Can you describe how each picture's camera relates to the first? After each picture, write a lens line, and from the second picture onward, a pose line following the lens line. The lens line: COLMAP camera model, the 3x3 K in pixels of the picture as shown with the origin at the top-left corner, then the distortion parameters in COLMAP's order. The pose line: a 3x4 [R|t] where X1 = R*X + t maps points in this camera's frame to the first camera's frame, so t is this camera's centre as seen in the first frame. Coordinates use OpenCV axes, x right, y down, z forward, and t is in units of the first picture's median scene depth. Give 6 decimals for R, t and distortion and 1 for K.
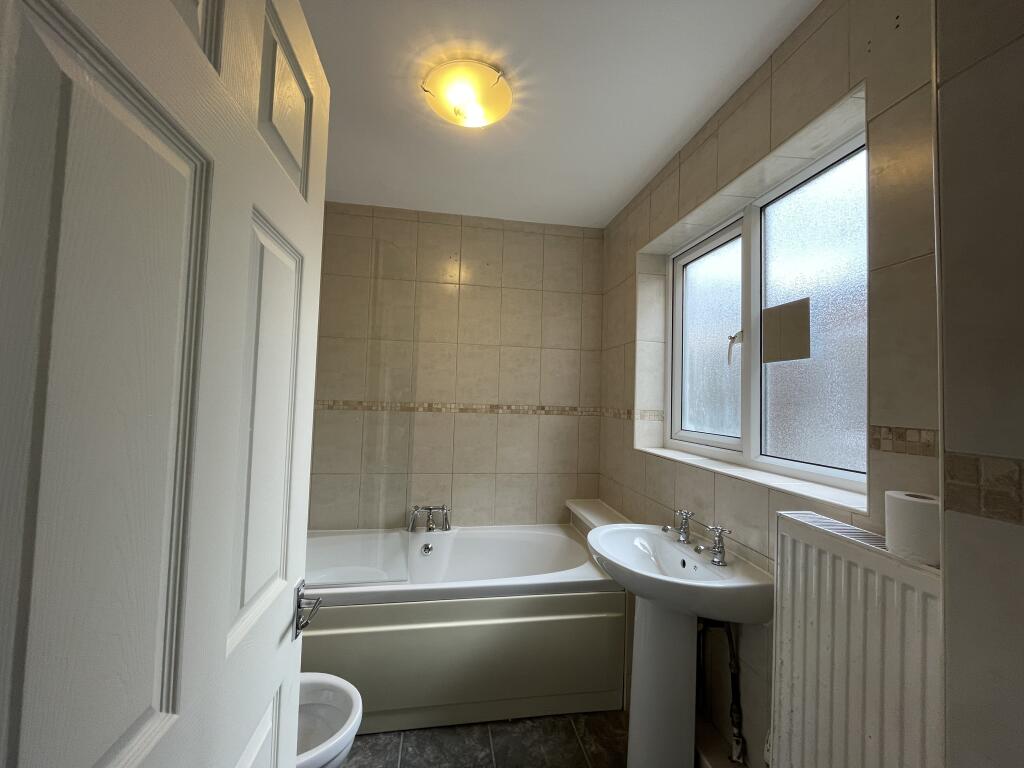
lens RADIAL K [[413.7, 0, 514.6], [0, 413.7, 384.2], [0, 0, 1]] dist [0.004336, 0.000079]
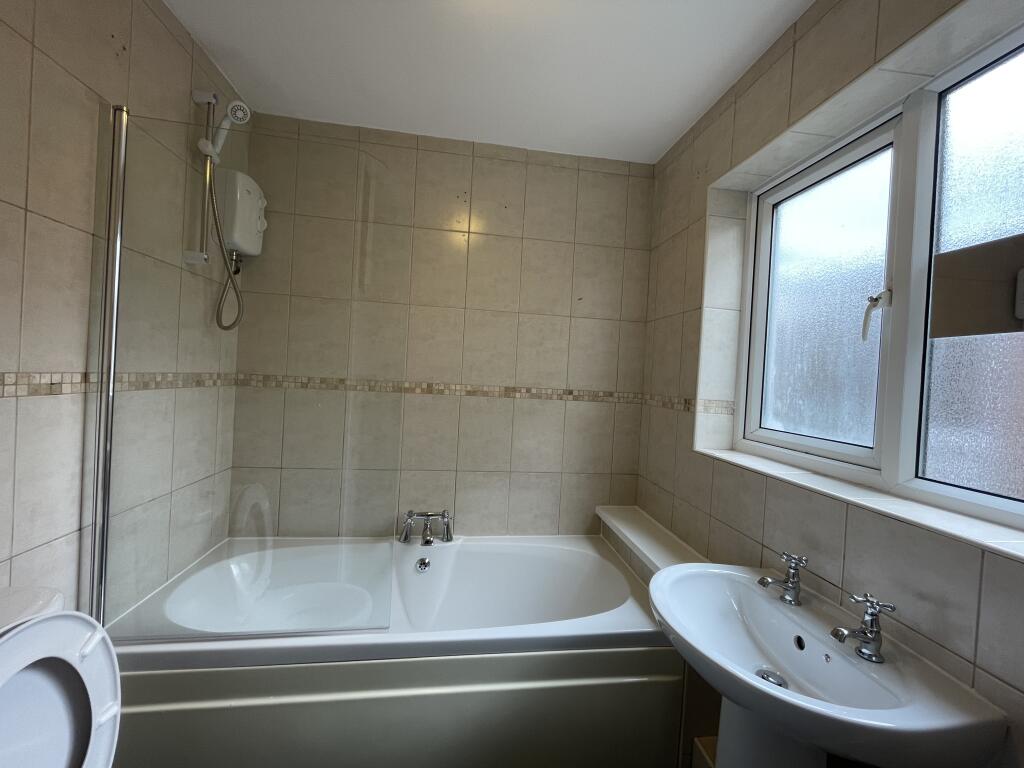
lens RADIAL K [[413.7, 0, 512.4], [0, 413.7, 381.8], [0, 0, 1]] dist [0.004336, 0.000079]
pose [[0.999270, 0.023814, -0.029872, -0.023723], [-0.022261, 0.998436, 0.051284, -0.001186], [0.031047, -0.050582, 0.998237, 0.232007]]
